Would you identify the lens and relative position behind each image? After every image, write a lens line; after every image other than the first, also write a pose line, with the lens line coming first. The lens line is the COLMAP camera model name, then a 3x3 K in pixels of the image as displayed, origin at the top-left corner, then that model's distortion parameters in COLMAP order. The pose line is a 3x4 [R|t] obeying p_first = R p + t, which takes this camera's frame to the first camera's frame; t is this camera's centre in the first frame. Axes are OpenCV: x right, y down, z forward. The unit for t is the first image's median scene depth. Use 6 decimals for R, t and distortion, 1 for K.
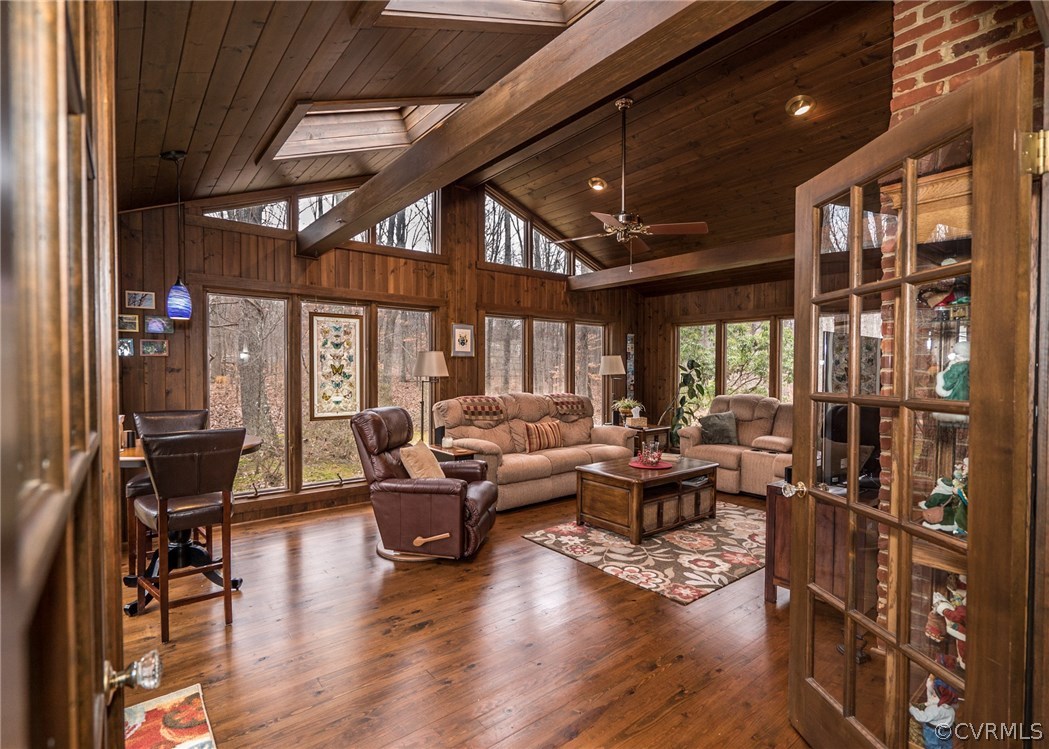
lens RADIAL K [[506.7, 0, 525.1], [0, 506.7, 379.1], [0, 0, 1]] dist [-0.000343, 0.000268]
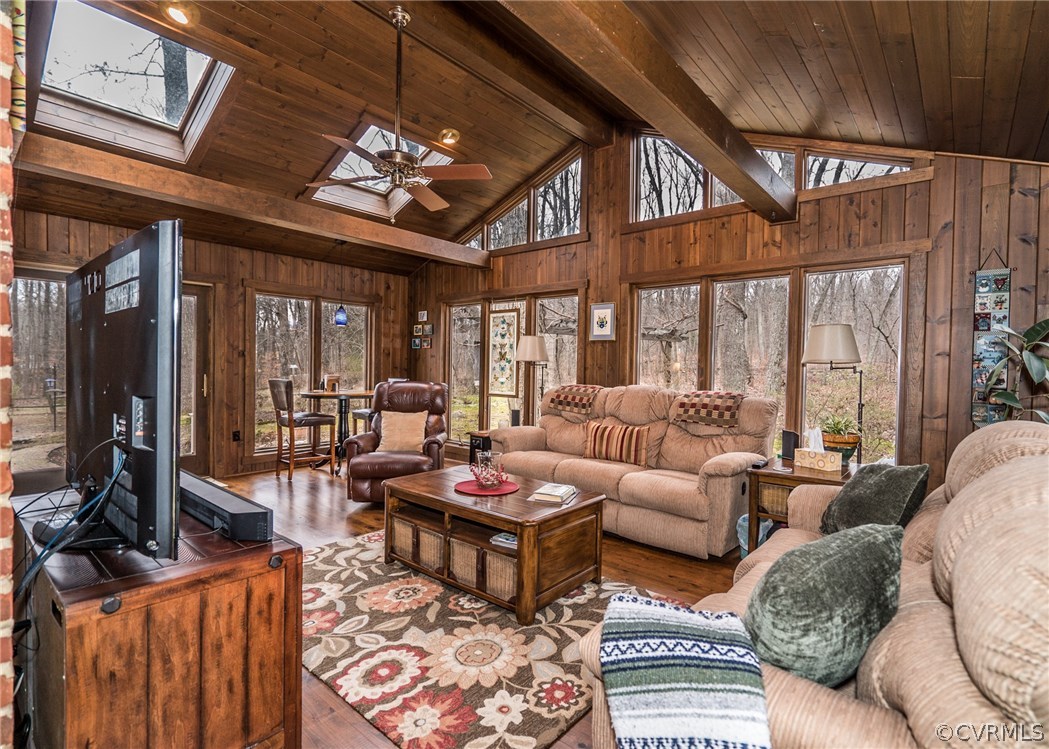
lens RADIAL K [[486.4, 0, 524.5], [0, 486.4, 374.5], [0, 0, 1]] dist [-0.000120, 0.000094]
pose [[0.206889, 0.013892, -0.978266, 0.783619], [-0.041542, 0.999122, 0.005402, 0.017253], [0.977482, 0.039521, 0.207284, 0.816992]]
